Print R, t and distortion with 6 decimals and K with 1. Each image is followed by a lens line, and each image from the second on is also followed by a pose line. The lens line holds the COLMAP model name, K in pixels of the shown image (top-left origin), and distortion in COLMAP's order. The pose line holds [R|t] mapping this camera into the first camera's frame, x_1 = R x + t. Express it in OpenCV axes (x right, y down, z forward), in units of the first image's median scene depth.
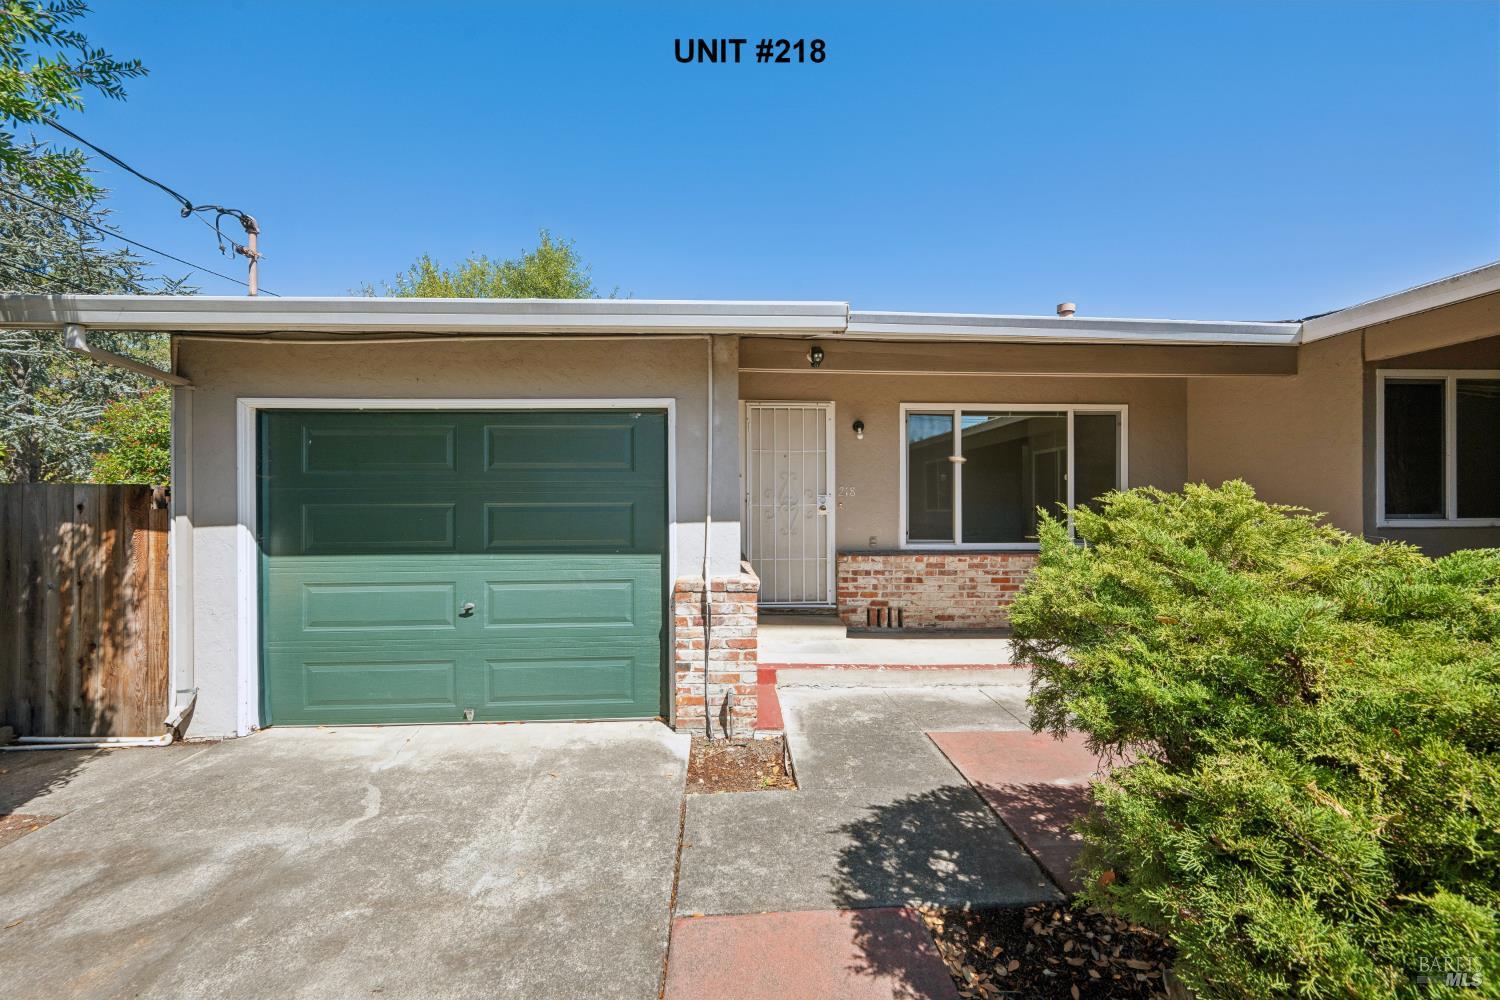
lens RADIAL K [[585.6, 0, 752.4], [0, 585.6, 502.2], [0, 0, 1]] dist [-0.000514, -0.000077]
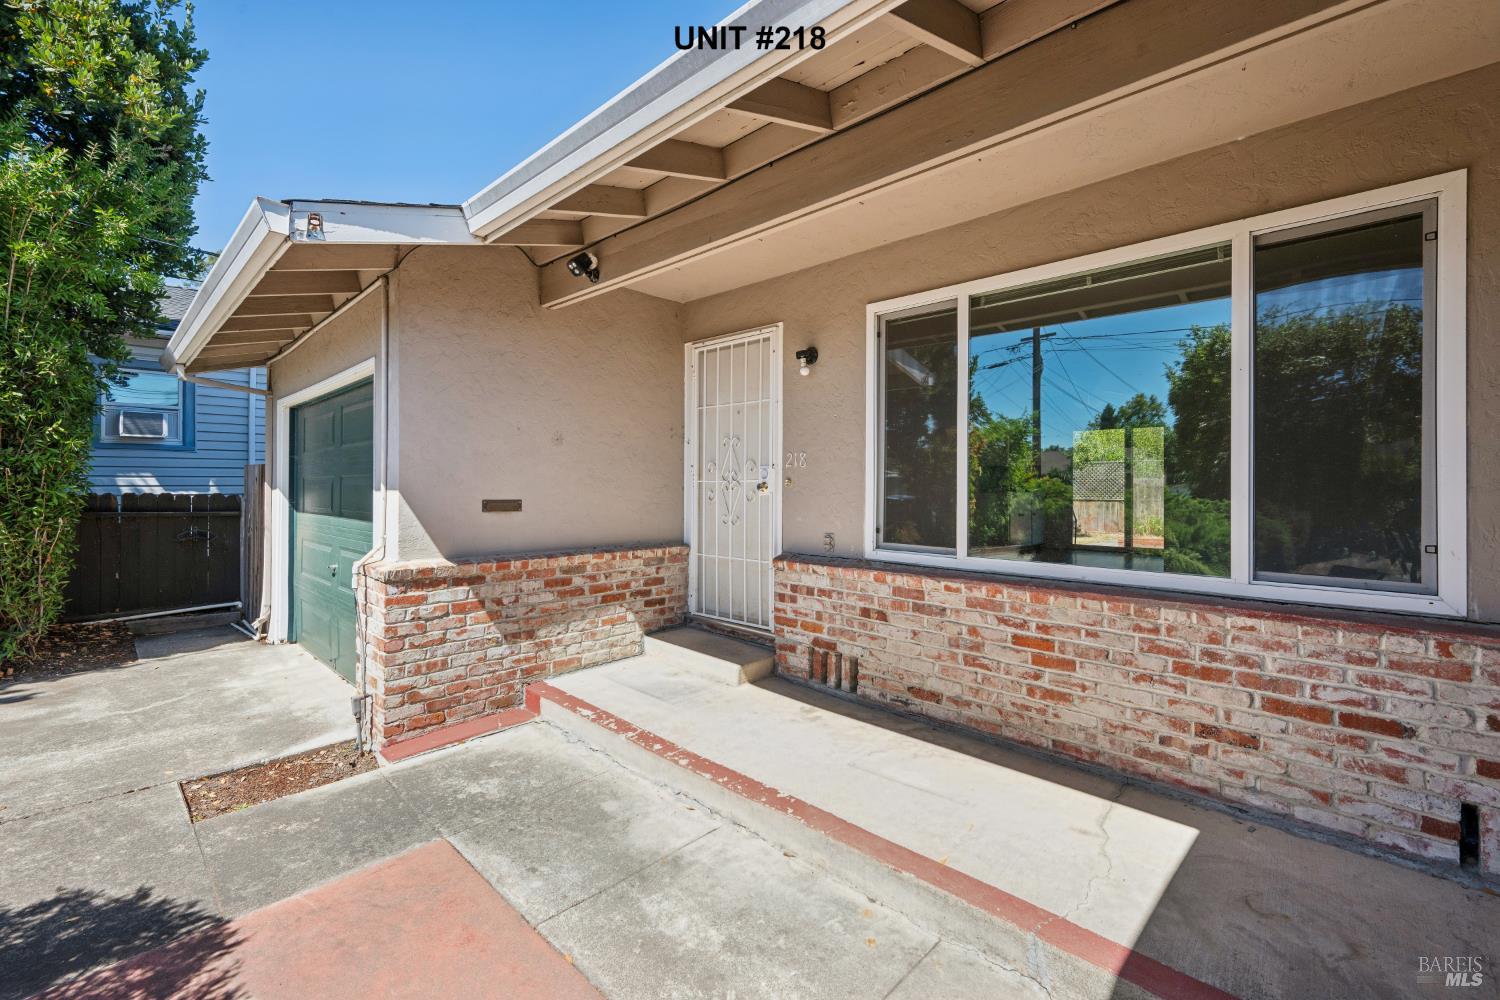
lens RADIAL K [[635.1, 0, 779.6], [0, 635.1, 493.9], [0, 0, 1]] dist [0.010136, 0.000473]
pose [[0.708630, 0.013244, -0.705456, 0.645312], [-0.022135, 0.999749, -0.003466, 0.021283], [0.705233, 0.018071, 0.708745, 0.501347]]
